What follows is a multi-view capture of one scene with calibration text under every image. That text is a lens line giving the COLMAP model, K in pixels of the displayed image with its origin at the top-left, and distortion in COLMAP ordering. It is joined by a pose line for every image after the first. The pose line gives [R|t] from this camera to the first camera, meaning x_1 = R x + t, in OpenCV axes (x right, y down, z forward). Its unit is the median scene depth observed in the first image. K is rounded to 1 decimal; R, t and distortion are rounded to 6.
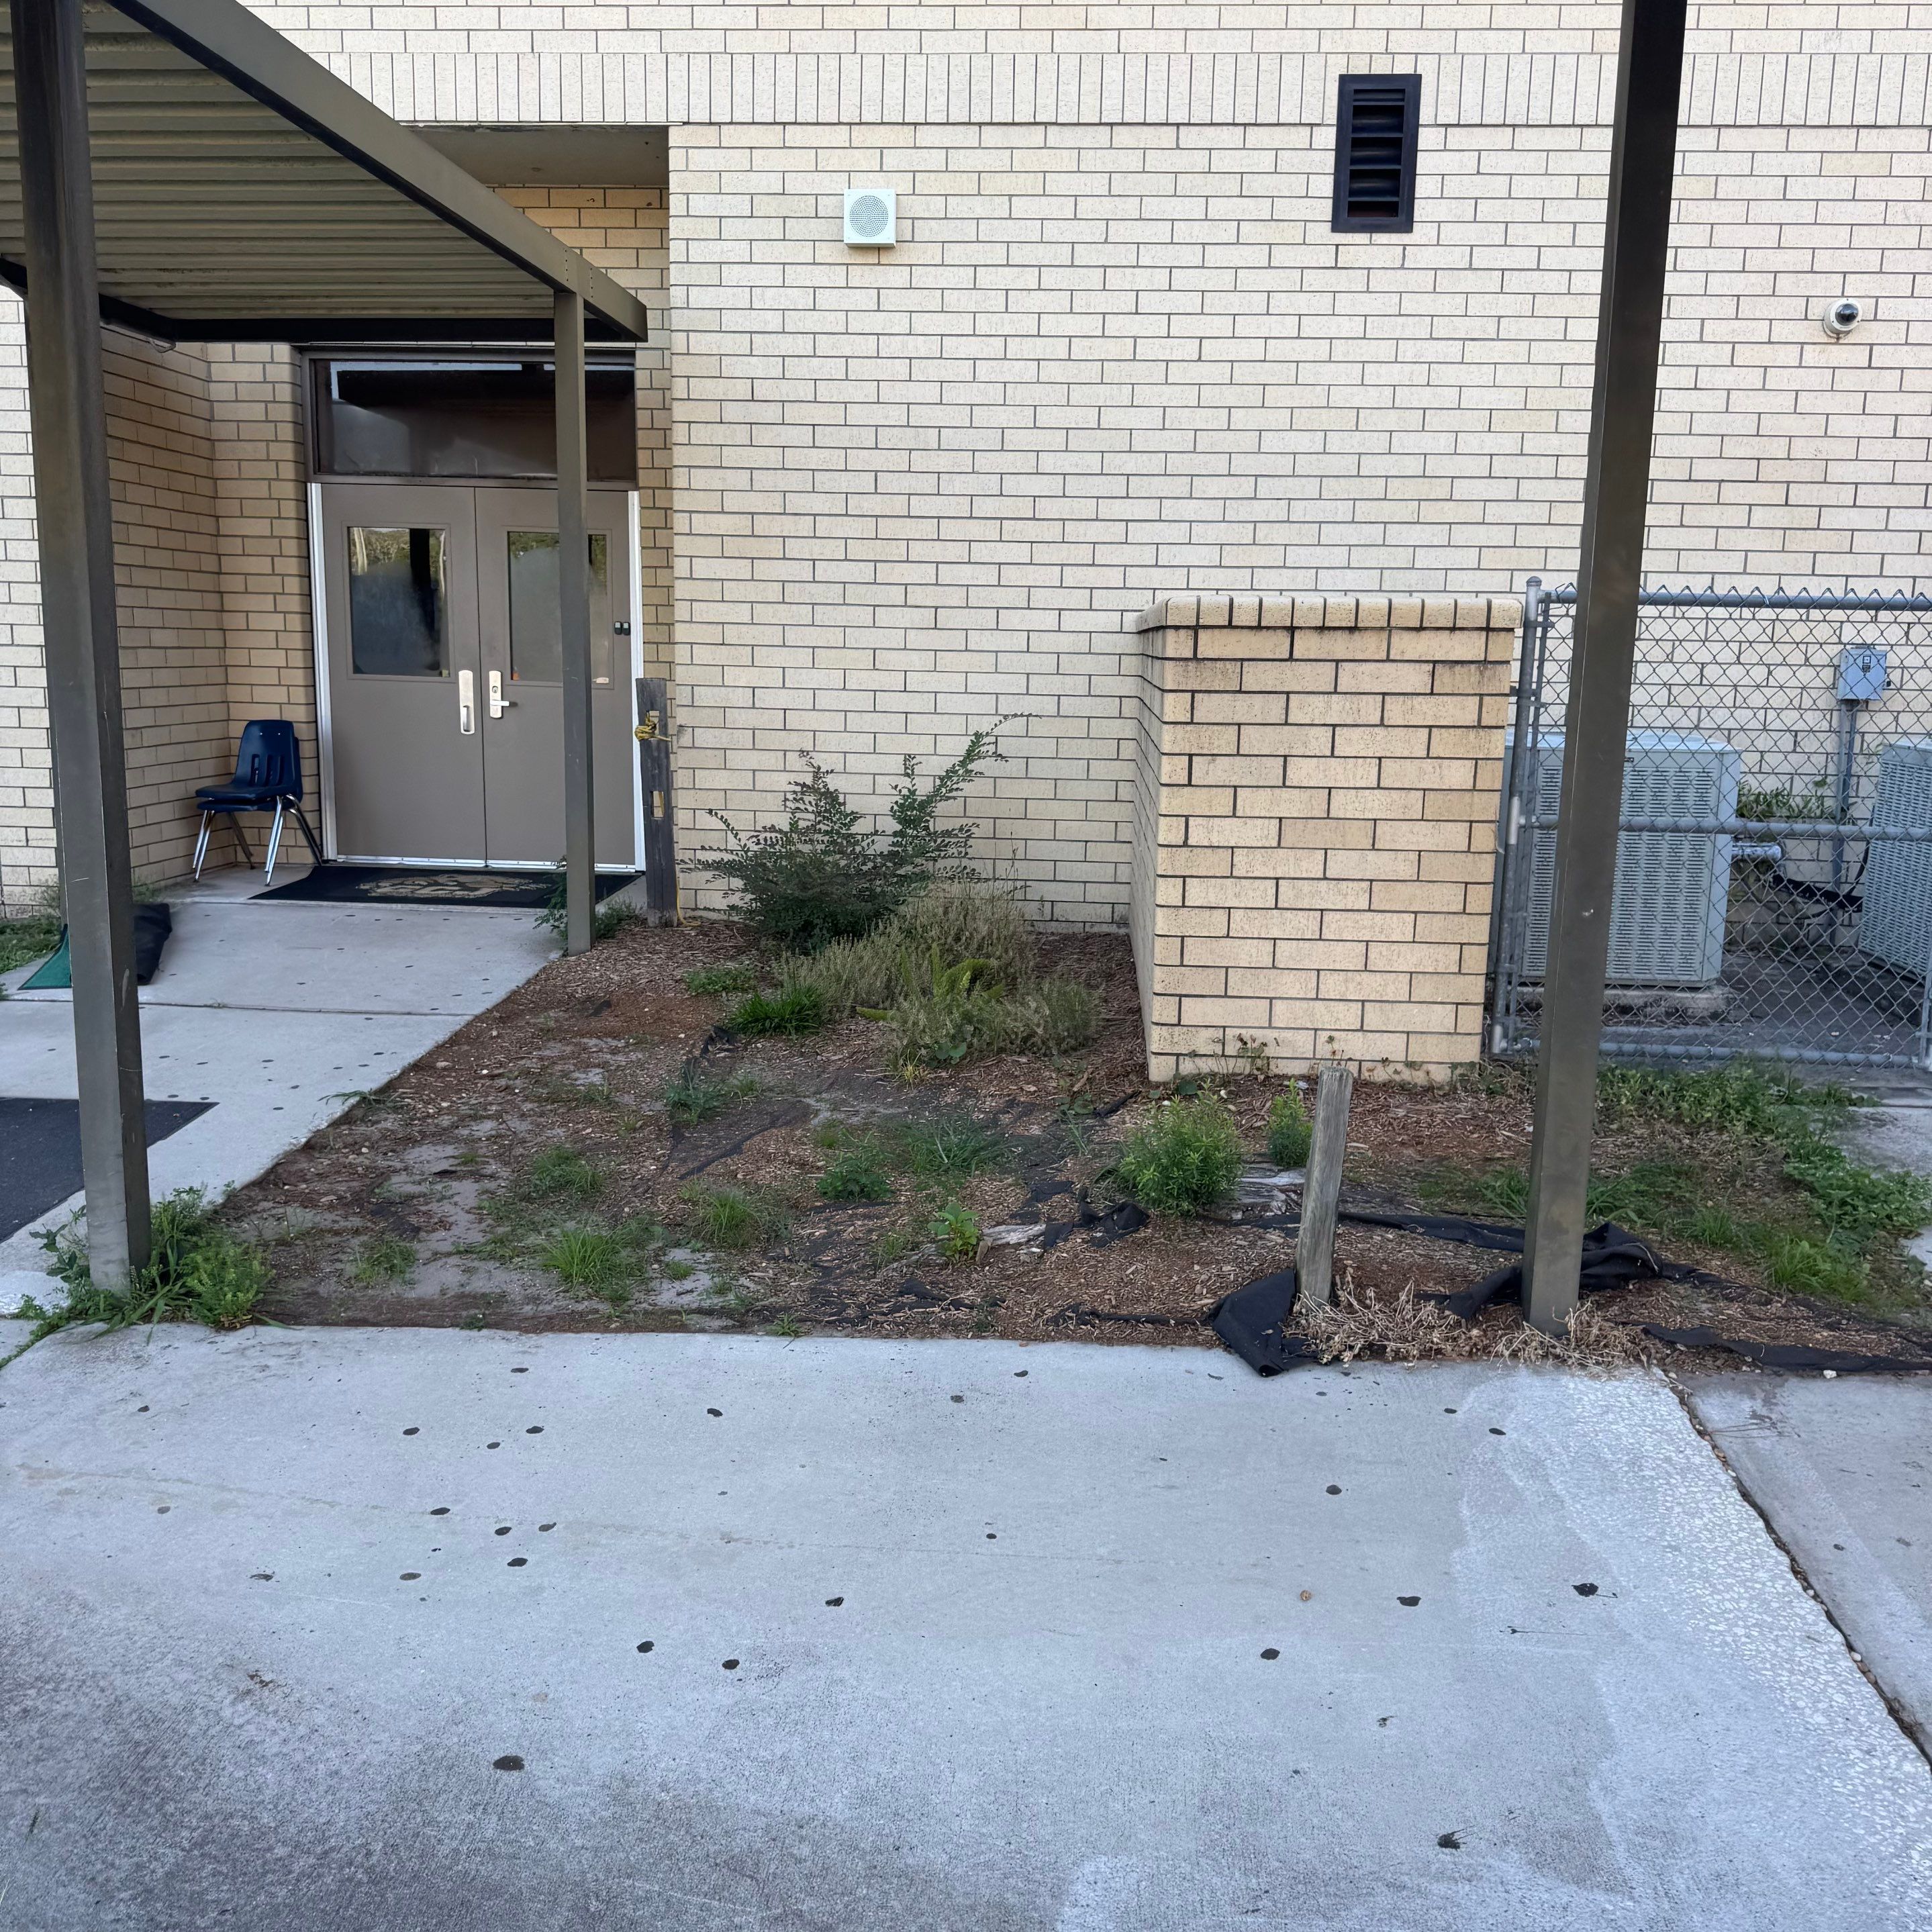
lens RADIAL K [[1791.7, 0, 964.7], [0, 1791.7, 1002.1], [0, 0, 1]] dist [0.147885, -0.287091]
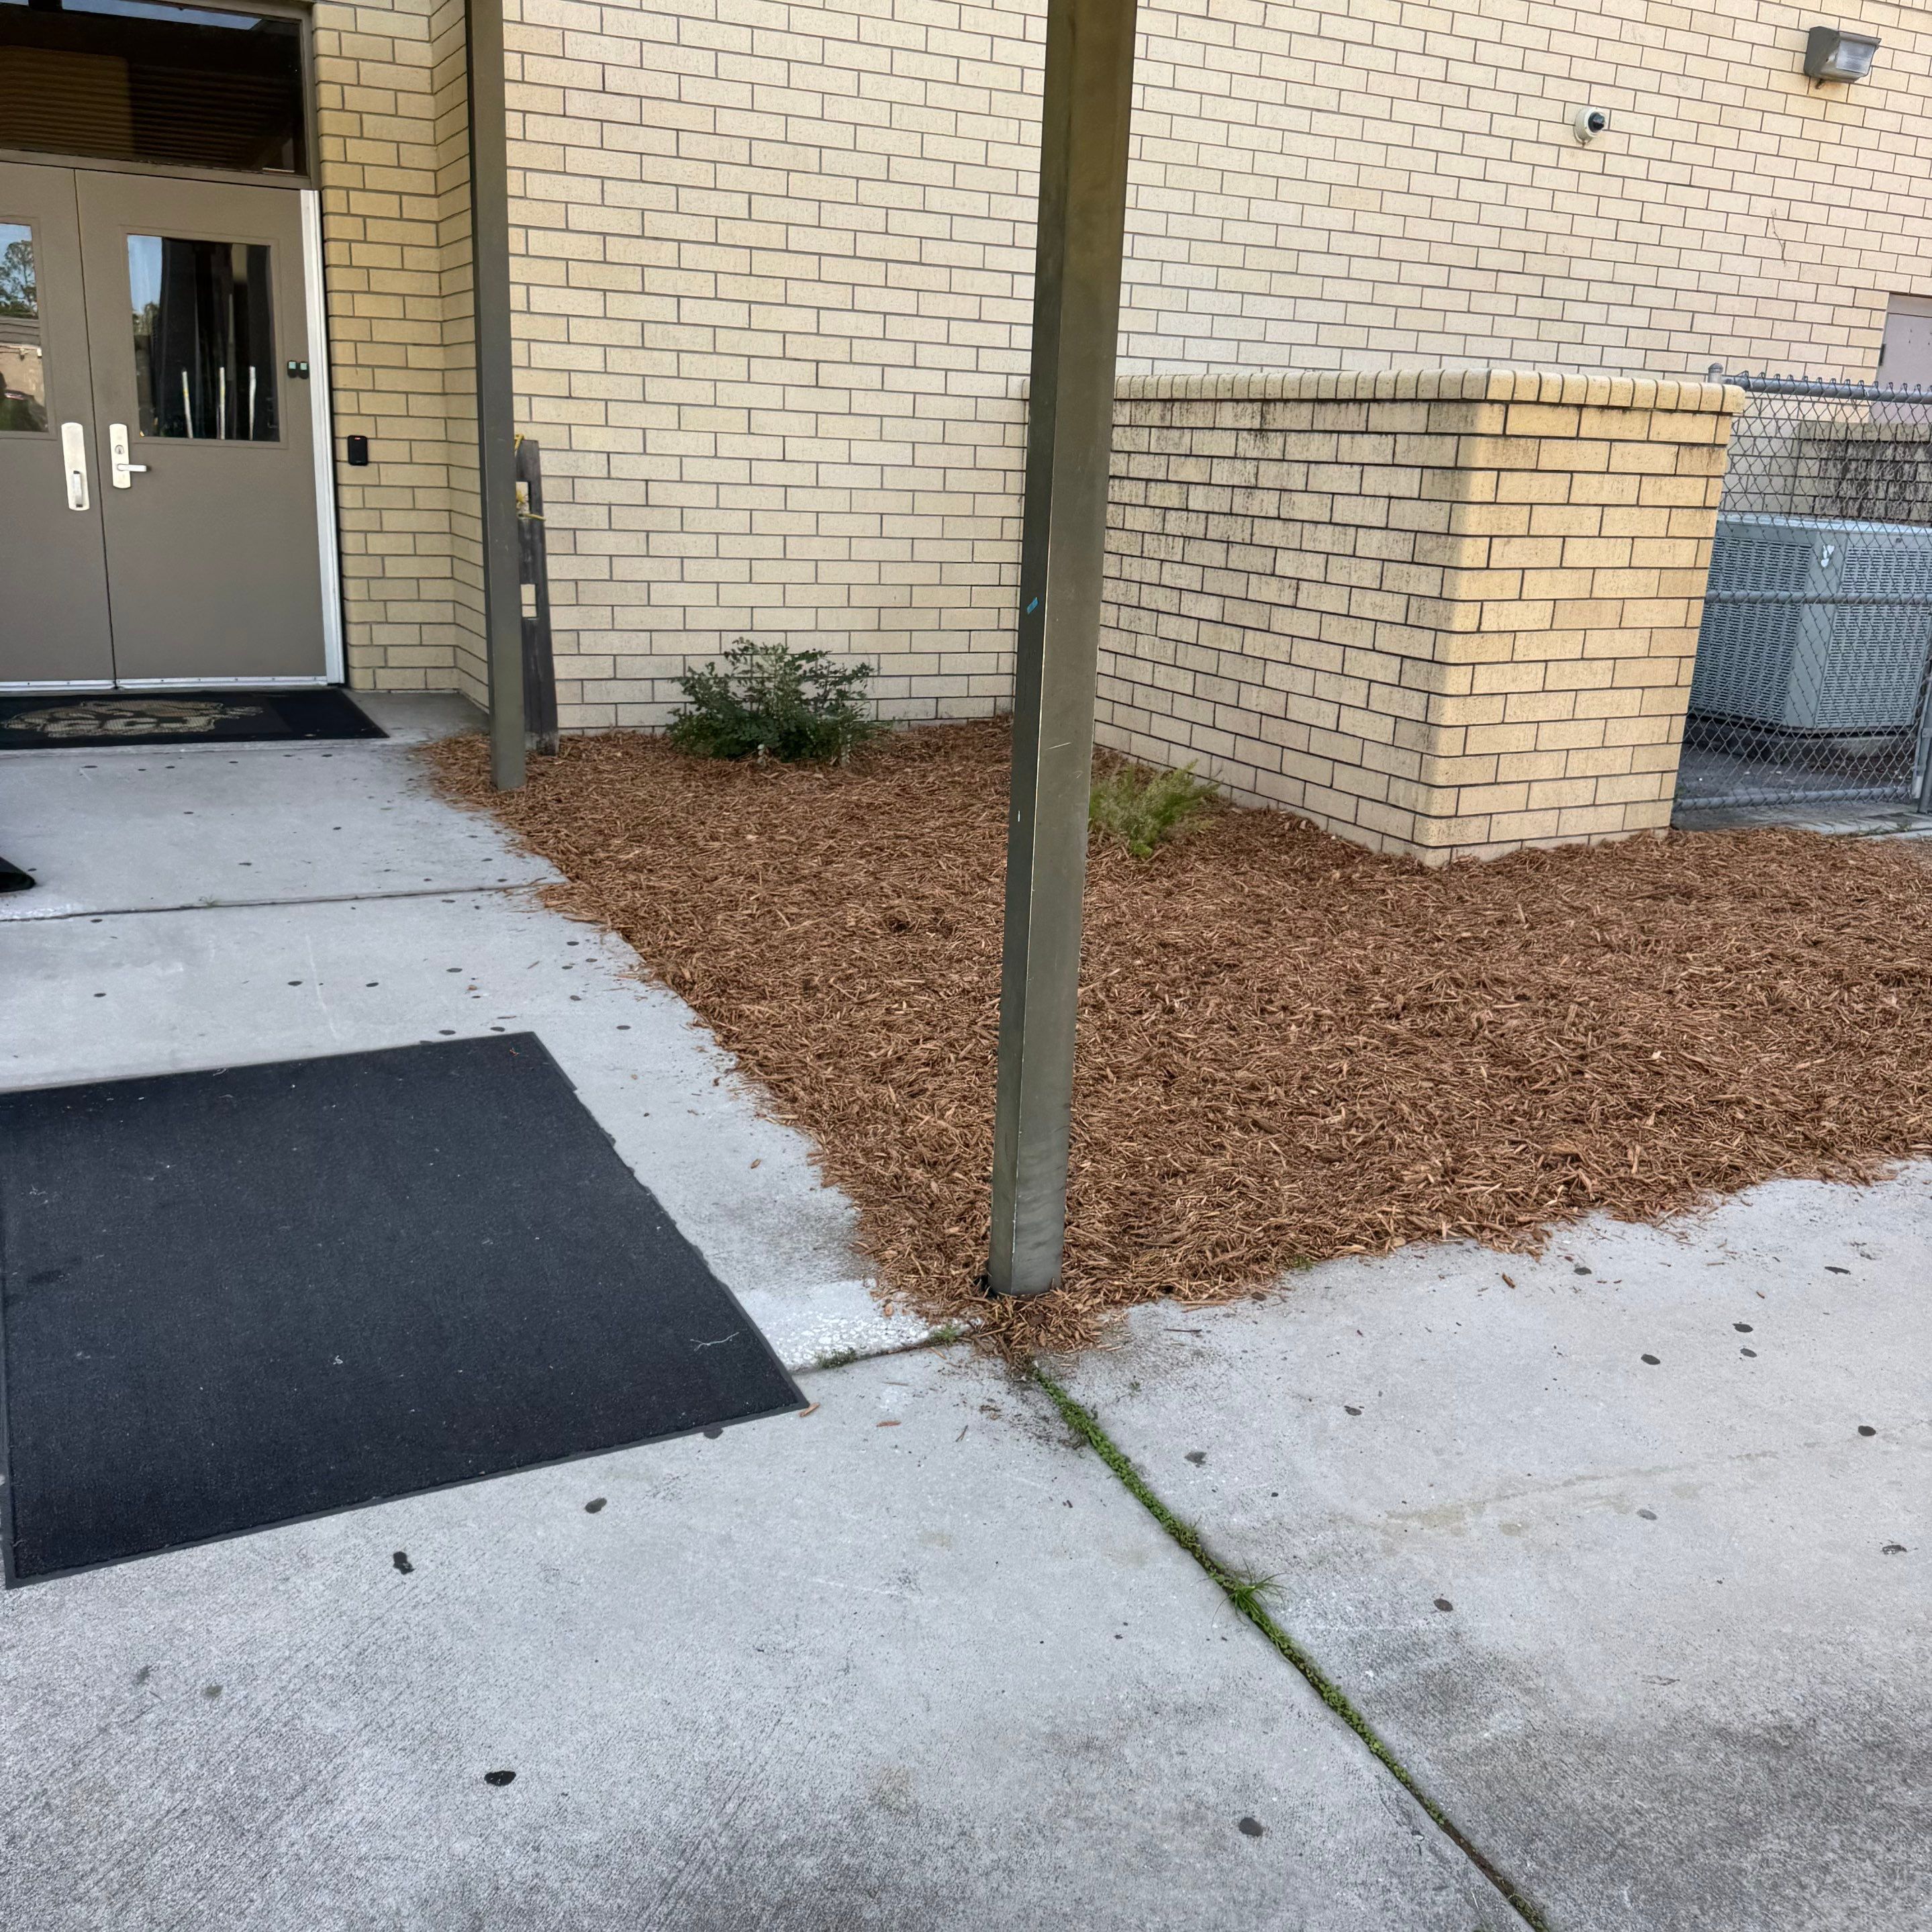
lens RADIAL K [[1806.3, 0, 974.6], [0, 1806.3, 969.7], [0, 0, 1]] dist [0.124273, -0.235212]
pose [[0.857777, -0.128236, 0.497768, -0.445348], [0.075038, 0.989246, 0.125542, -0.035721], [-0.508515, -0.070335, 0.858176, 0.195142]]
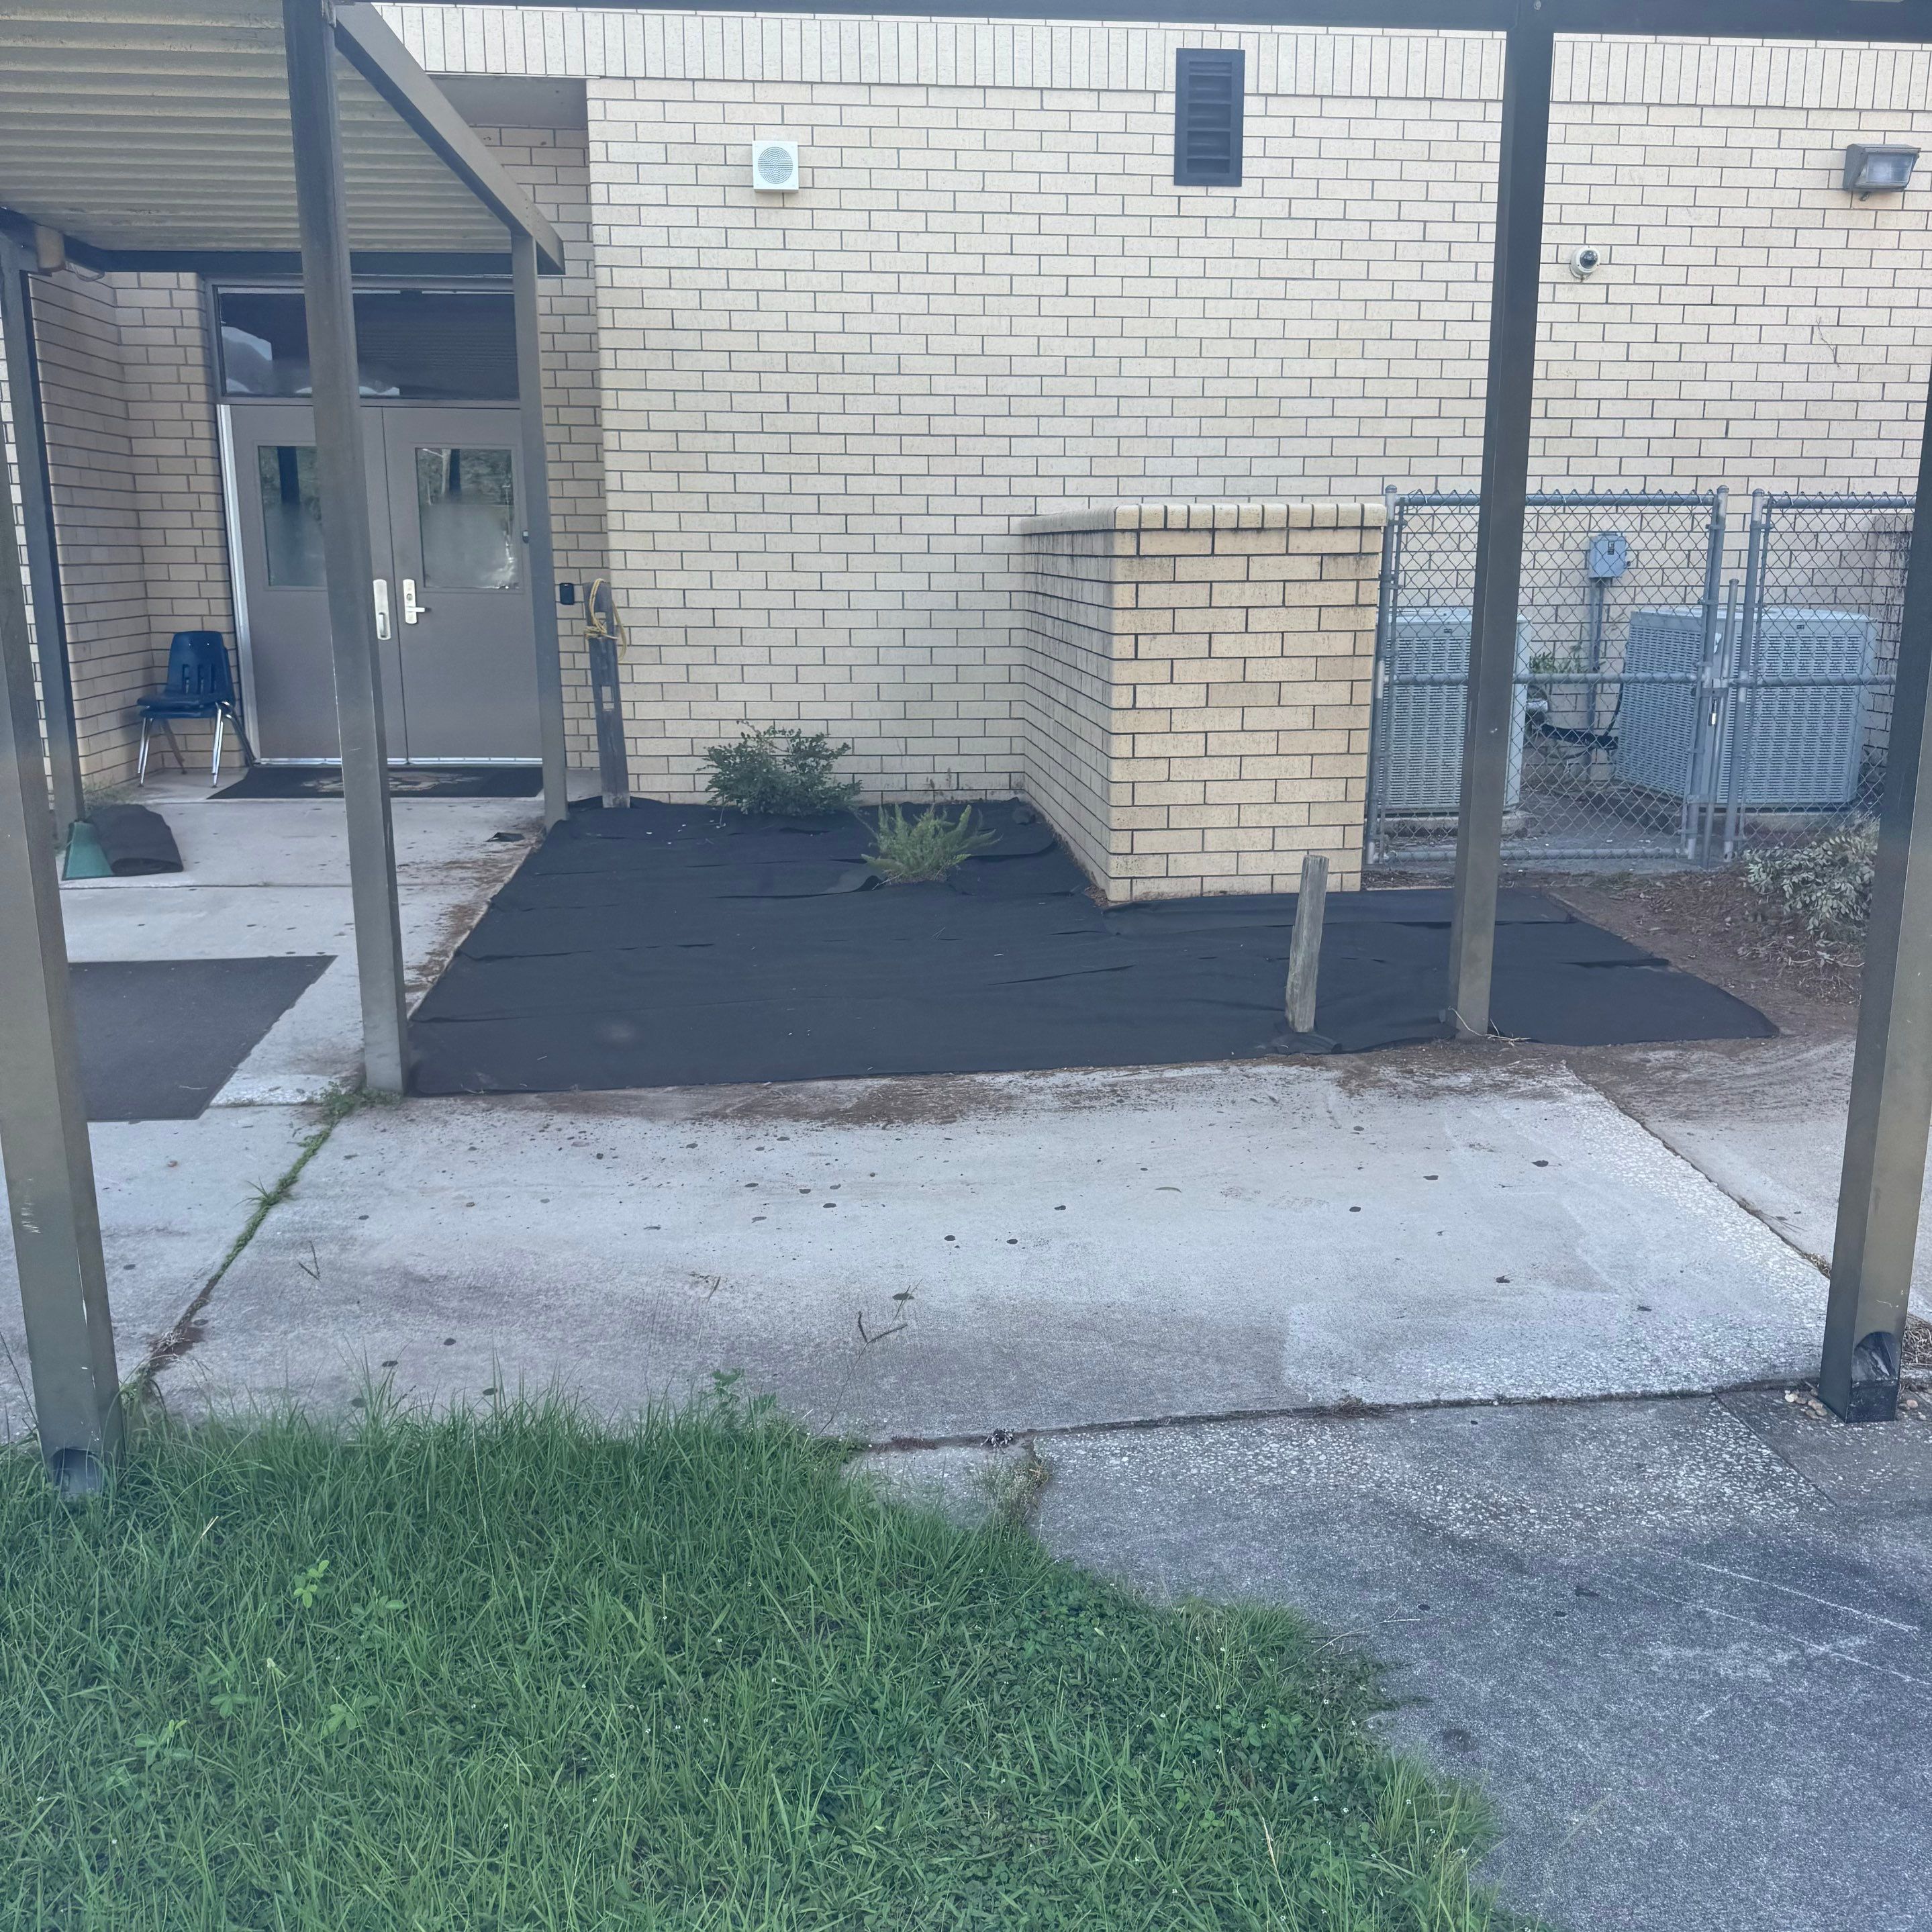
lens RADIAL K [[1803.6, 0, 986.8], [0, 1803.6, 988.7], [0, 0, 1]] dist [0.166349, -0.332132]
pose [[0.985672, -0.057925, 0.158415, -0.133290], [0.050946, 0.997558, 0.047770, 0.029675], [-0.160795, -0.039015, 0.986216, -0.163635]]
